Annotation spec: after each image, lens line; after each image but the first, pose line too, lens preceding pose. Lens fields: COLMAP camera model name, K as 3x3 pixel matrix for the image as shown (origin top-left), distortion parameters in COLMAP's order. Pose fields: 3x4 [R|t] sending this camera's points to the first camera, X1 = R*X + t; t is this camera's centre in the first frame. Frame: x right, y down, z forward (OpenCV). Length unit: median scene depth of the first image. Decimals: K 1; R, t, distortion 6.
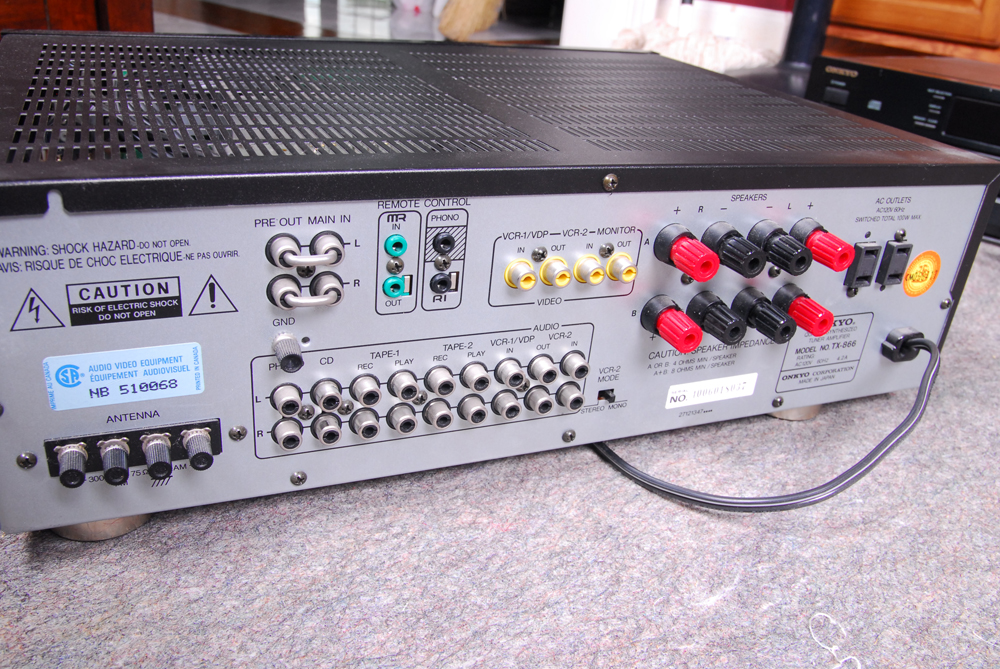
lens RADIAL K [[884.5, 0, 500.7], [0, 884.5, 338.1], [0, 0, 1]] dist [-0.108308, 0.006324]
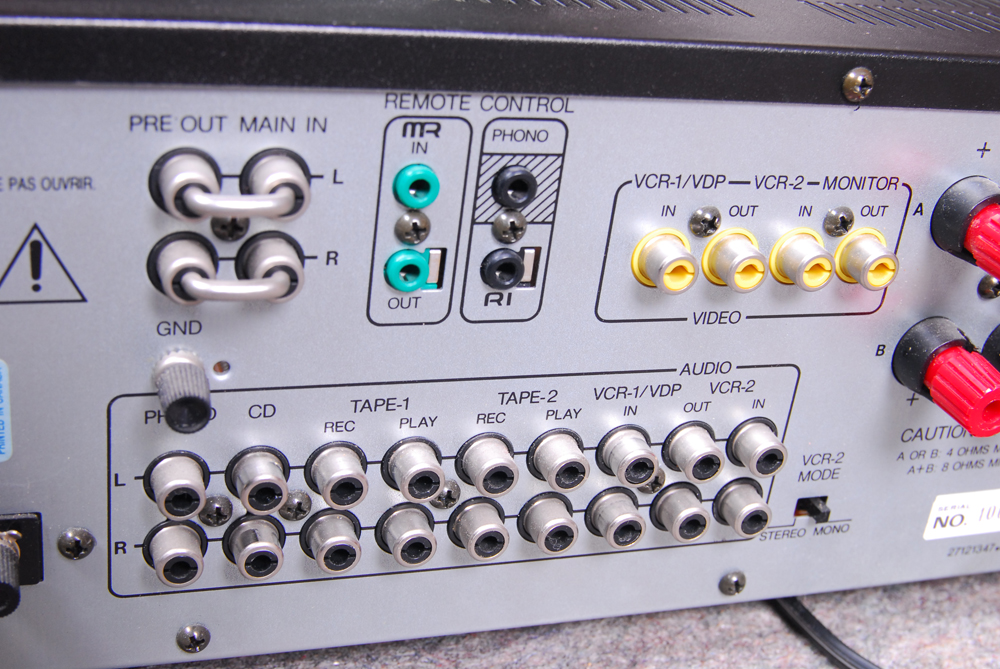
lens RADIAL K [[1465.1, 0, 500.6], [0, 1465.1, 331.6], [0, 0, 1]] dist [-0.095118, 0.000000]
pose [[0.996589, 0.062638, -0.053734, -0.022132], [-0.063387, 0.997913, -0.012346, -0.016355], [0.052848, 0.015710, 0.998479, 0.180000]]
